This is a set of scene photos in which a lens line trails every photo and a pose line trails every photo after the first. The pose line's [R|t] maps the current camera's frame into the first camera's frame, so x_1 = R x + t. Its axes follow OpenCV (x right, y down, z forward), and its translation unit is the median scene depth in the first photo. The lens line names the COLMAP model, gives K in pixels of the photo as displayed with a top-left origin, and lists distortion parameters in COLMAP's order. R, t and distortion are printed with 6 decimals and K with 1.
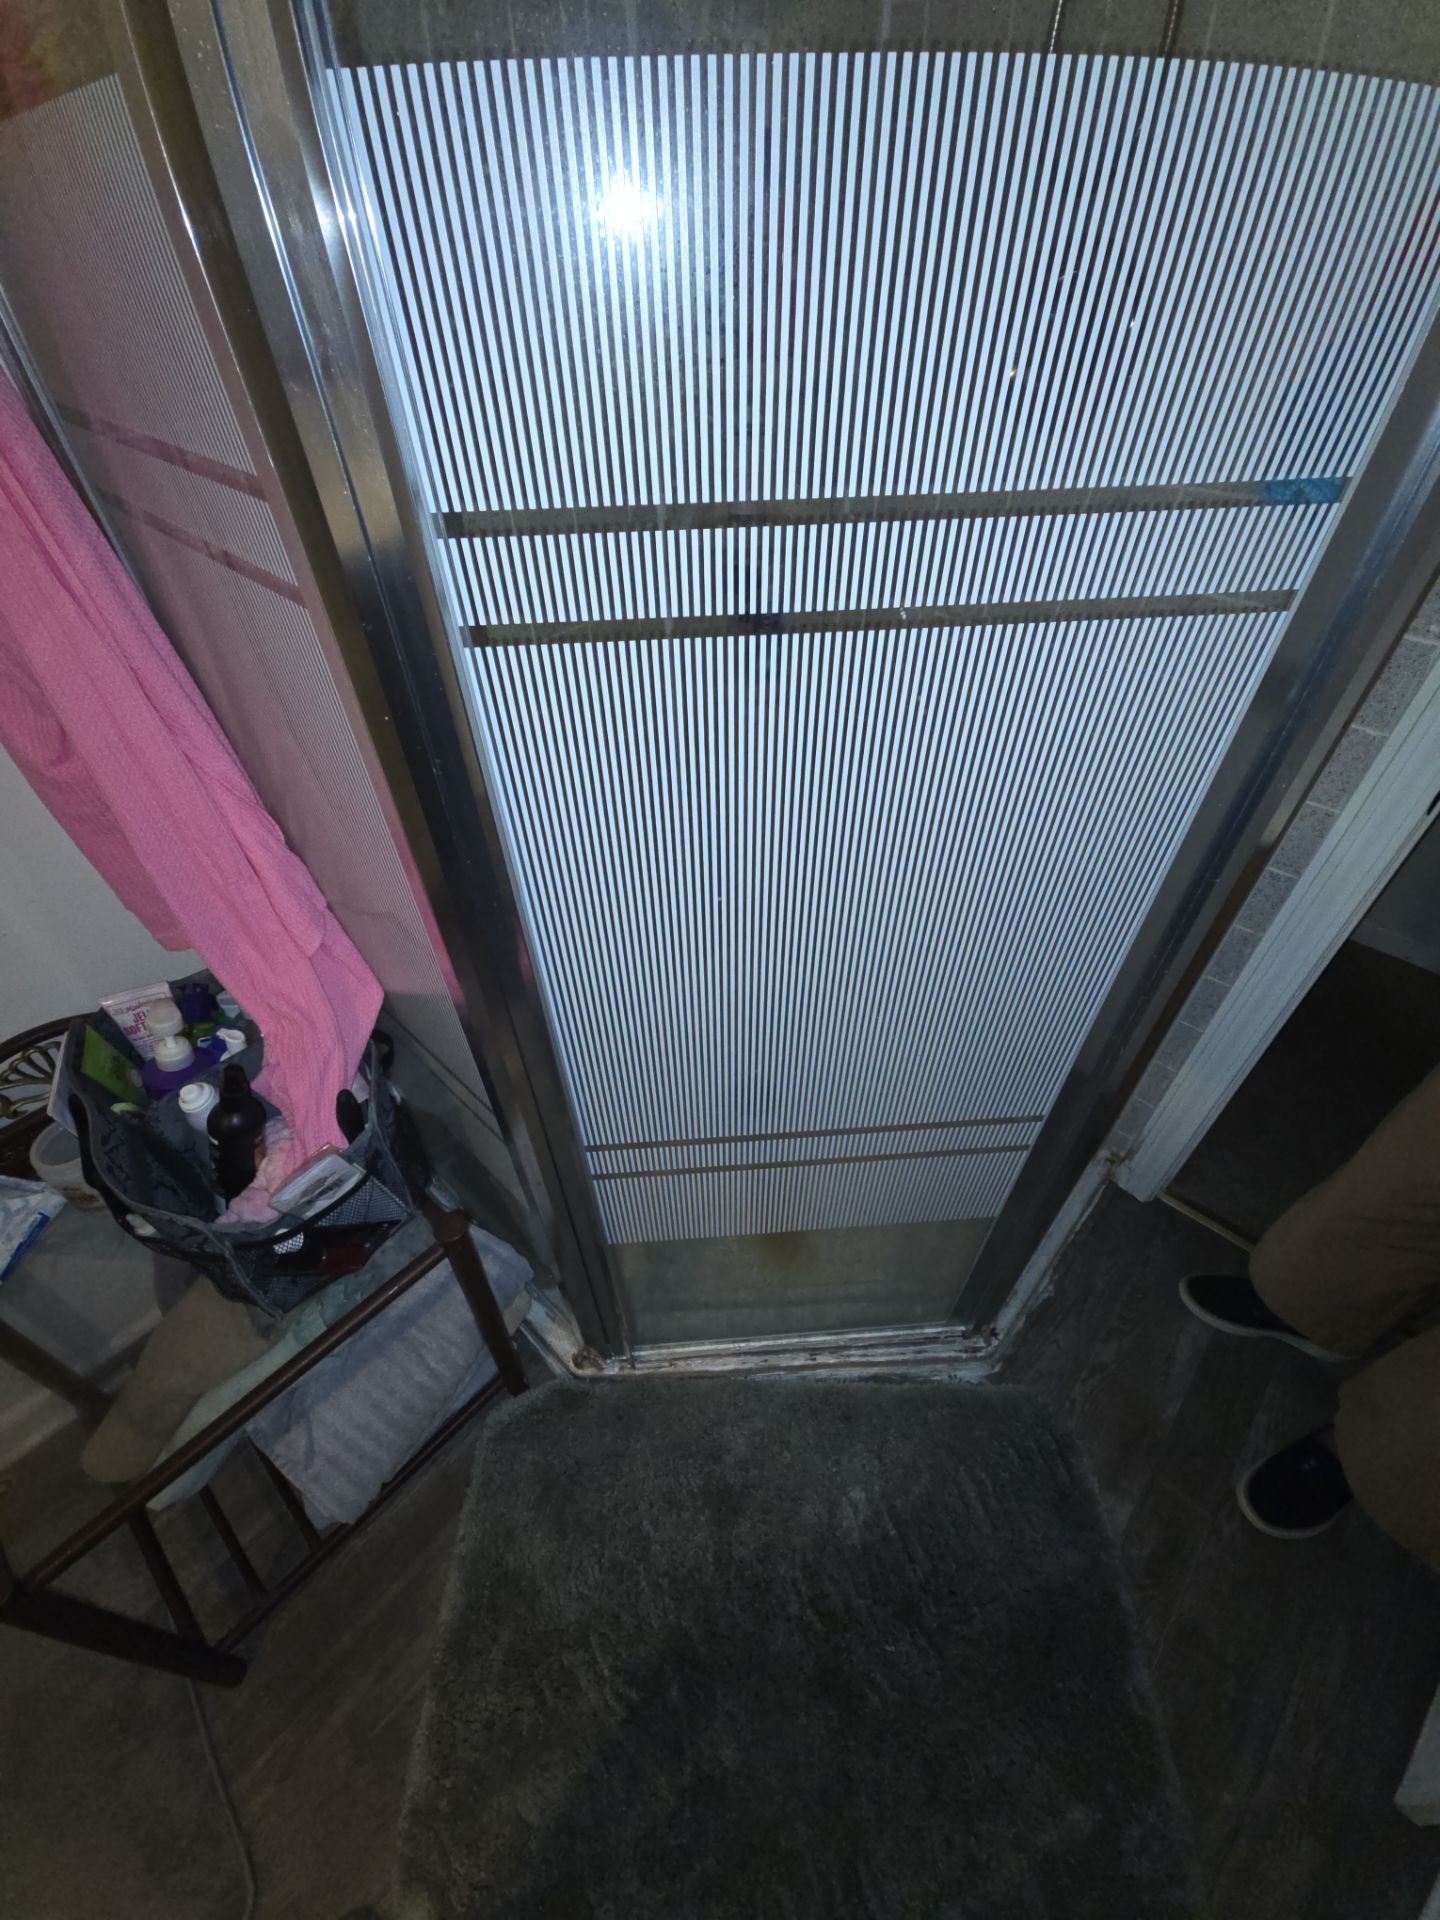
lens RADIAL K [[777.2, 0, 720.0], [0, 777.2, 960.0], [0, 0, 1]] dist [0.002719, -0.000072]
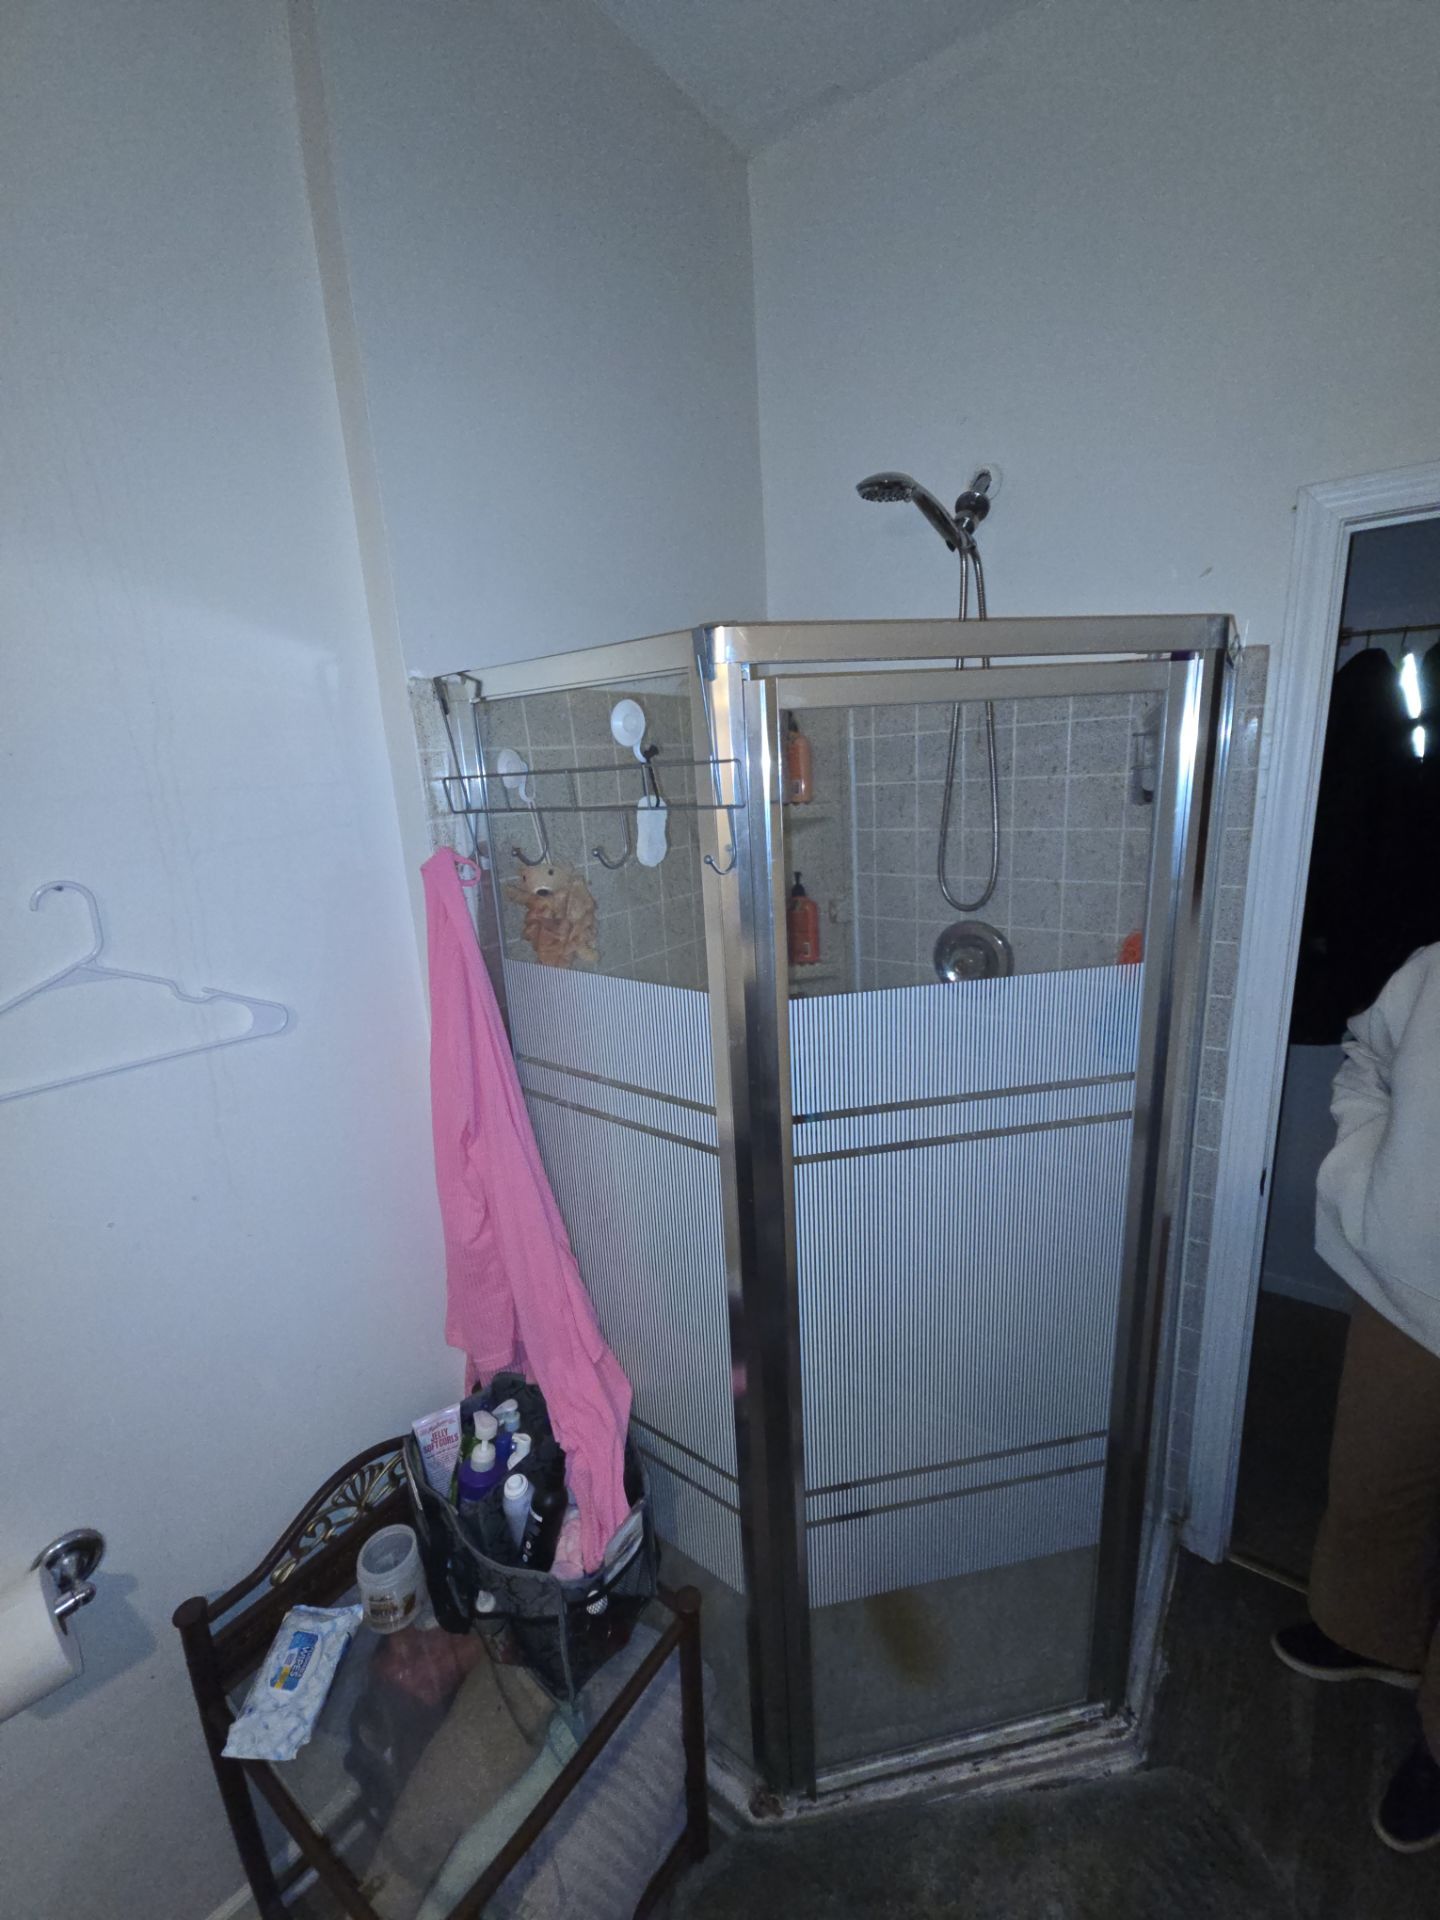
lens RADIAL K [[776.7, 0, 720.0], [0, 776.7, 960.0], [0, 0, 1]] dist [0.043458, -0.028663]
pose [[0.992907, -0.060738, 0.102206, -0.267454], [0.104567, 0.855210, -0.507623, 0.084342], [-0.056576, 0.514710, 0.855496, -0.445954]]
